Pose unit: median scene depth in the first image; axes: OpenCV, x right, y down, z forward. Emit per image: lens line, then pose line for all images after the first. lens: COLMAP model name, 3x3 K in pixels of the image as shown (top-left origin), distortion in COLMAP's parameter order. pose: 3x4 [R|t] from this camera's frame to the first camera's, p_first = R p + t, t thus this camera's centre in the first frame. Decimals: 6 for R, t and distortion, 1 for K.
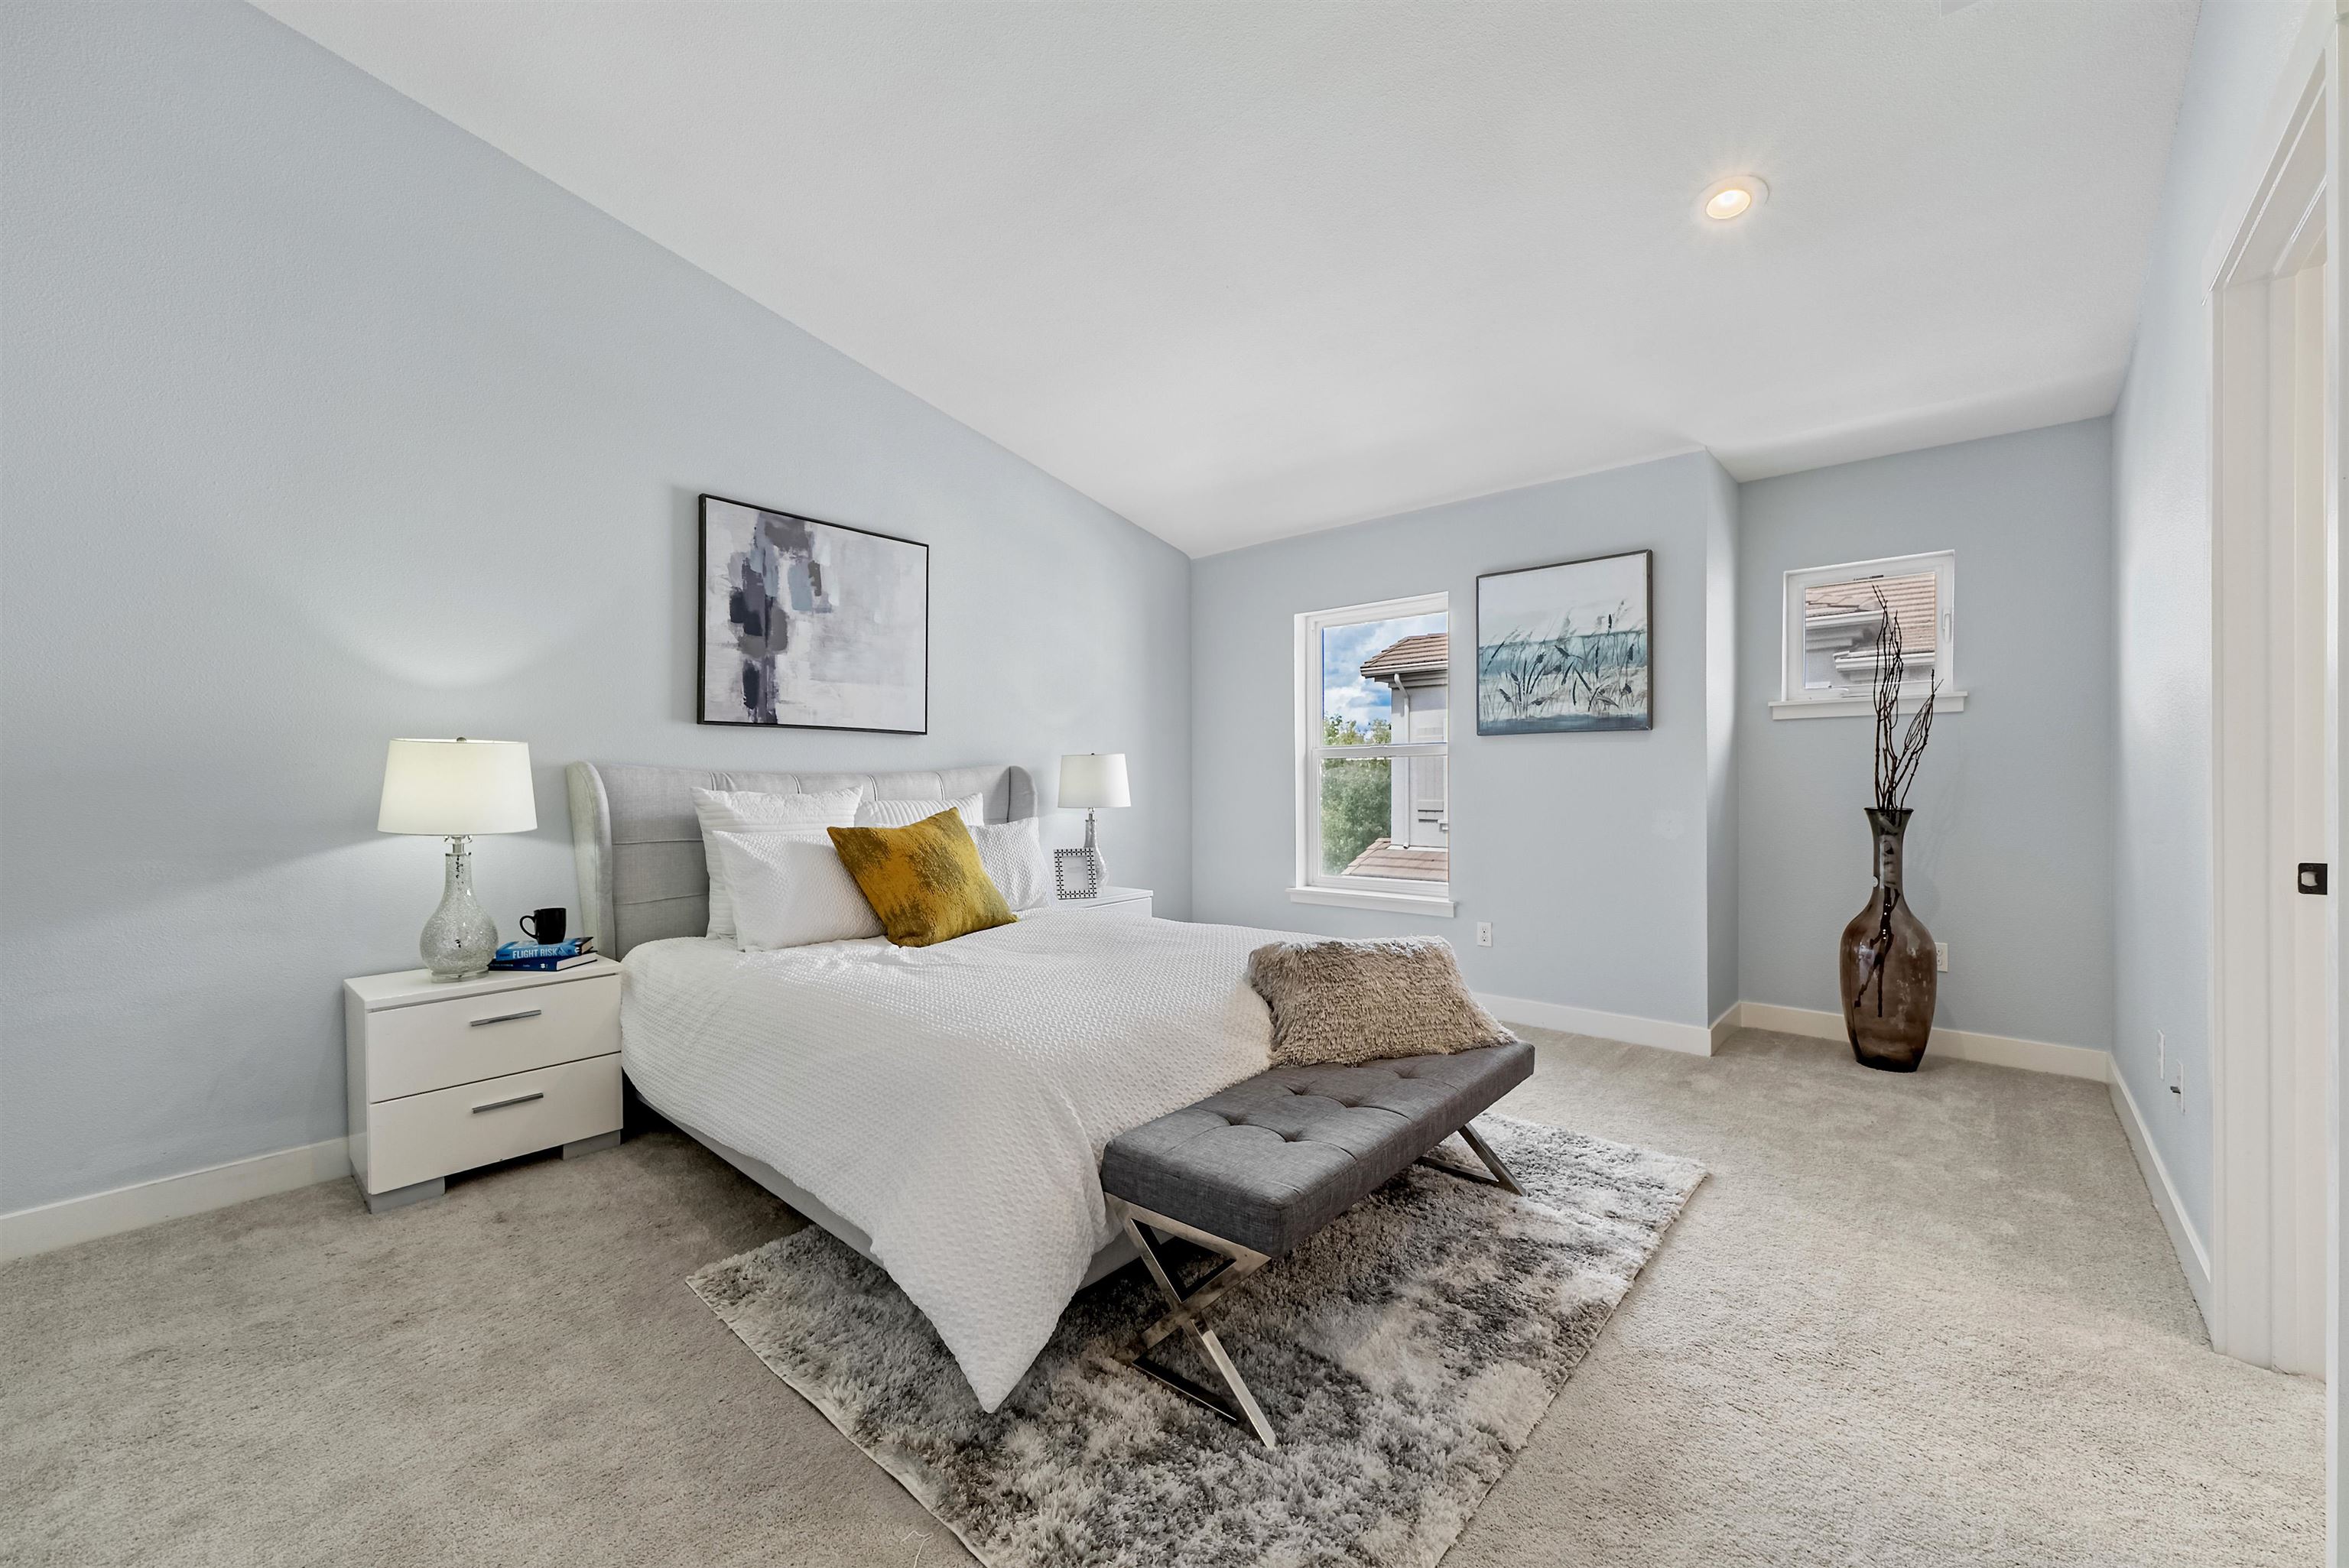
lens RADIAL K [[916.7, 0, 1239.3], [0, 916.7, 785.2], [0, 0, 1]] dist [0.002338, 0.001000]
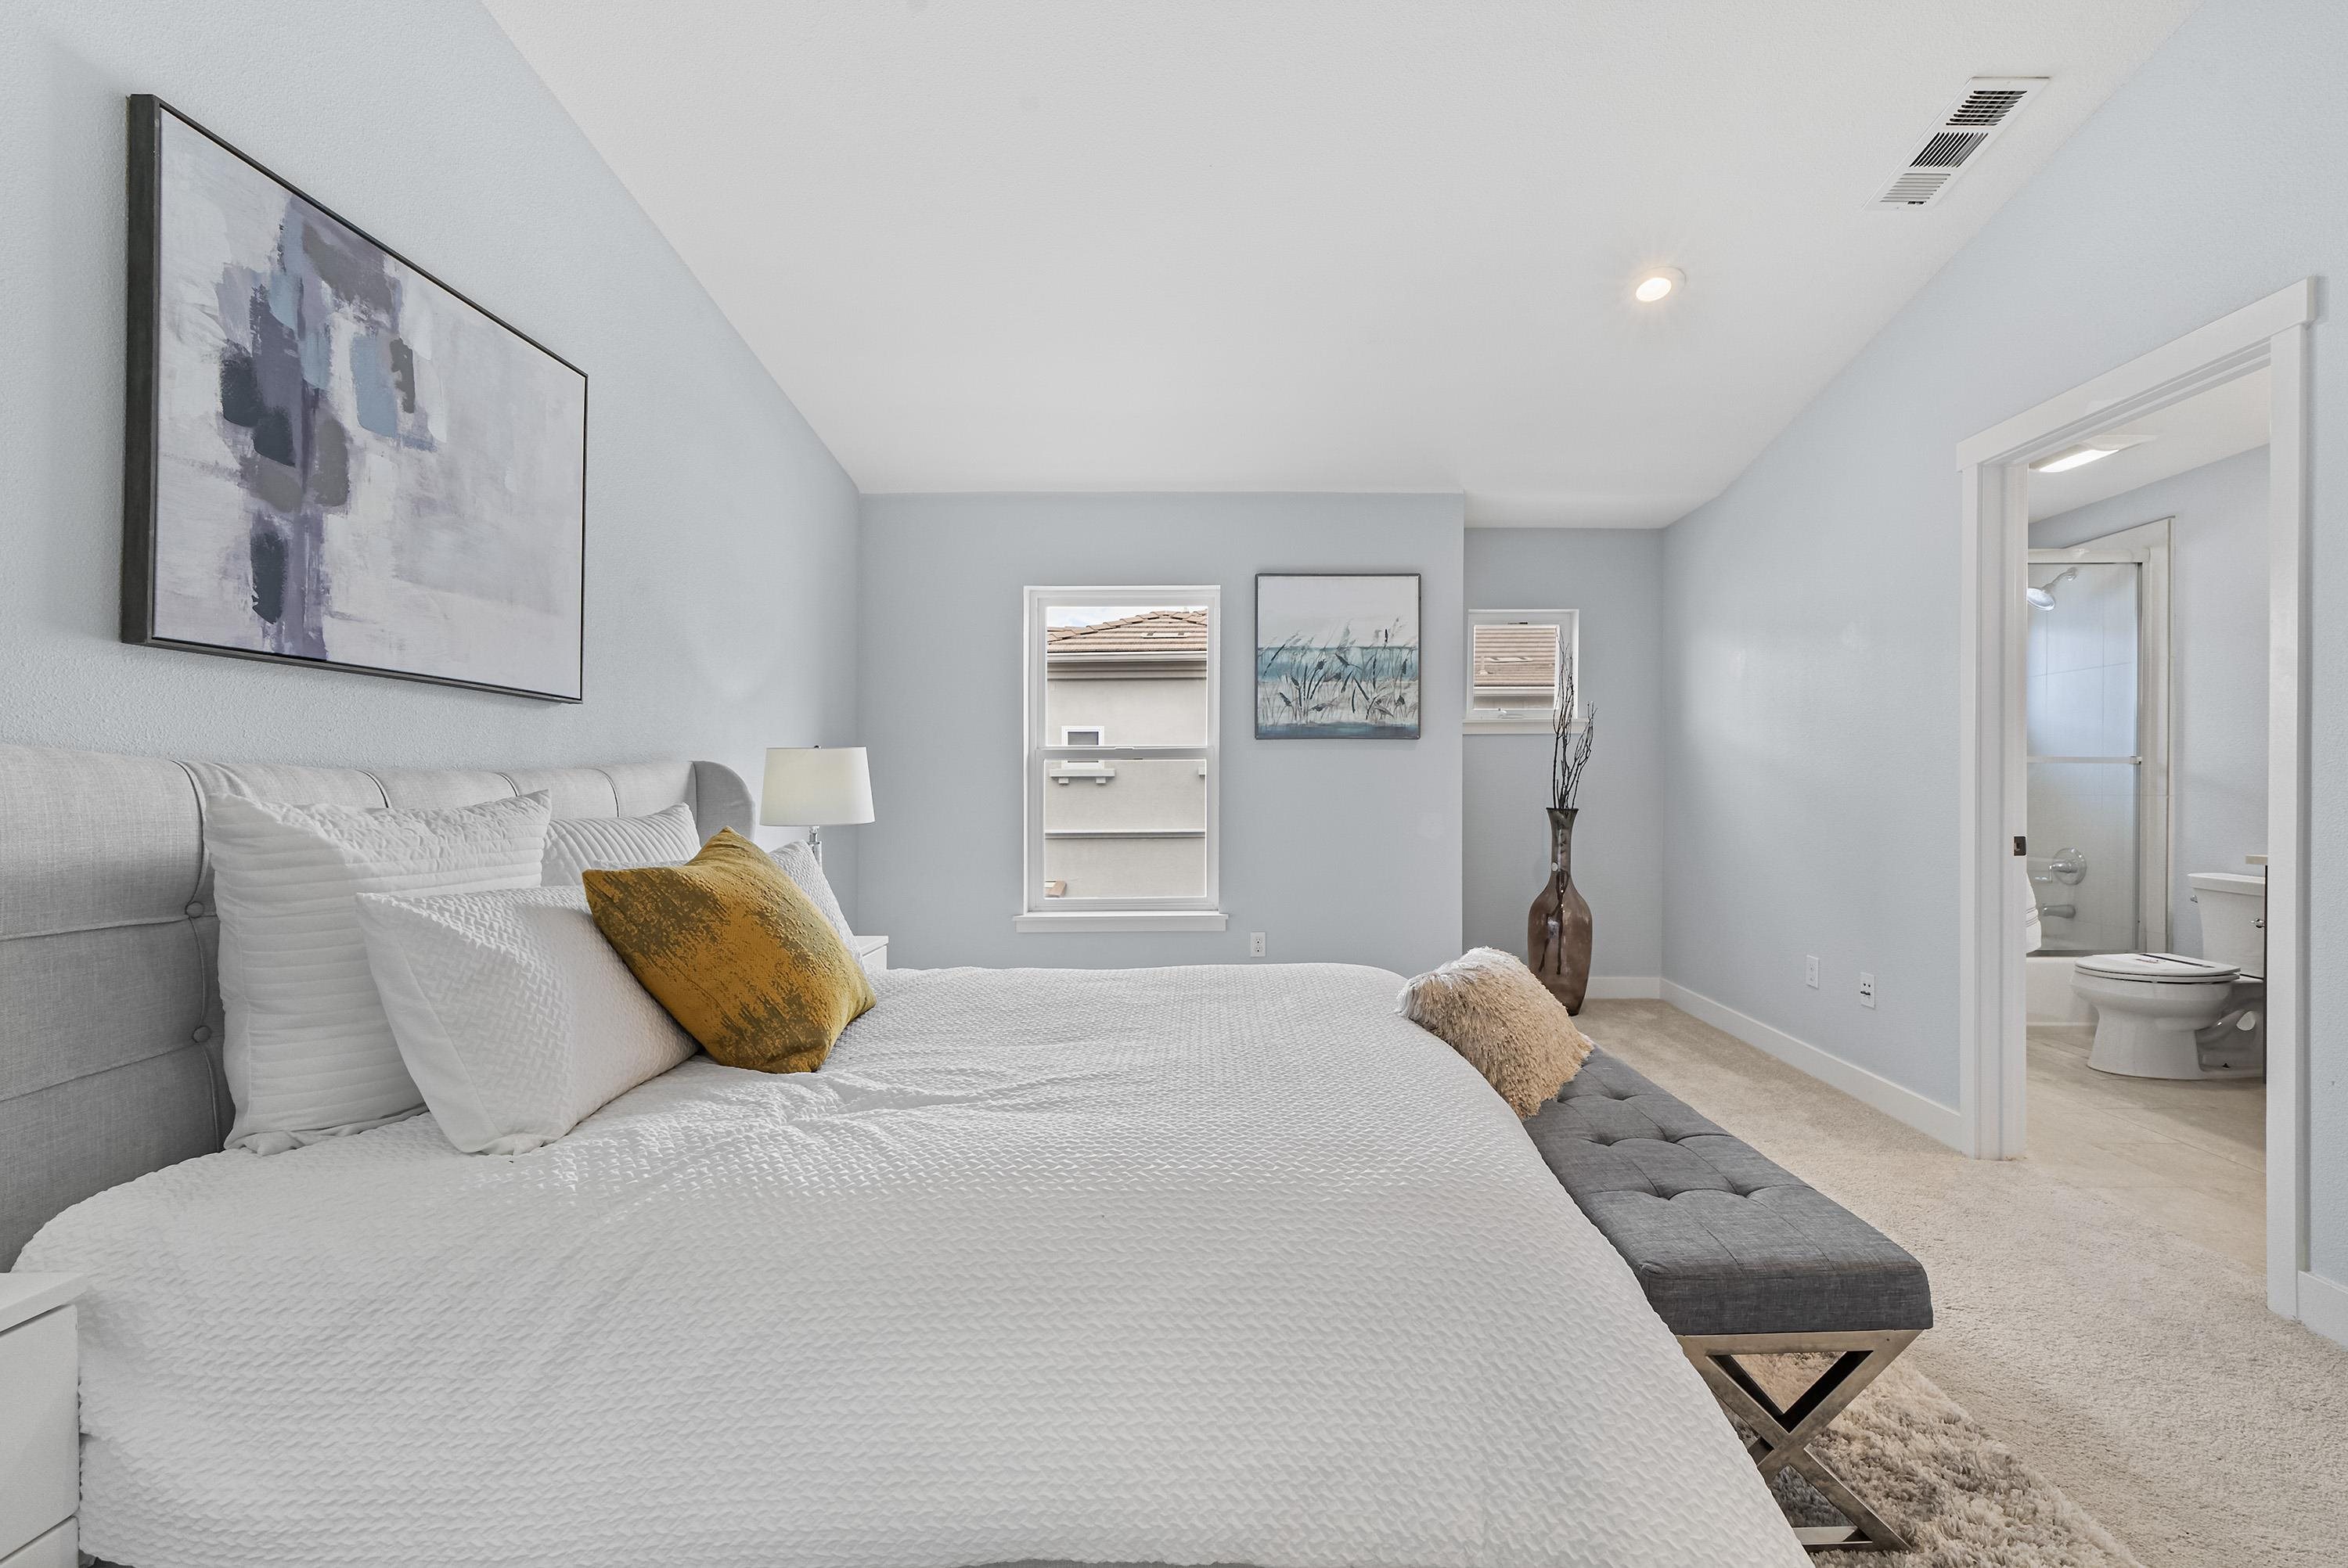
lens RADIAL K [[916.2, 0, 1187.0], [0, 916.2, 791.2], [0, 0, 1]] dist [0.002338, 0.001000]
pose [[0.761105, -0.001013, 0.648628, -0.475450], [0.003382, 0.999991, -0.002406, 0.003064], [-0.648620, 0.004024, 0.761102, 0.354931]]
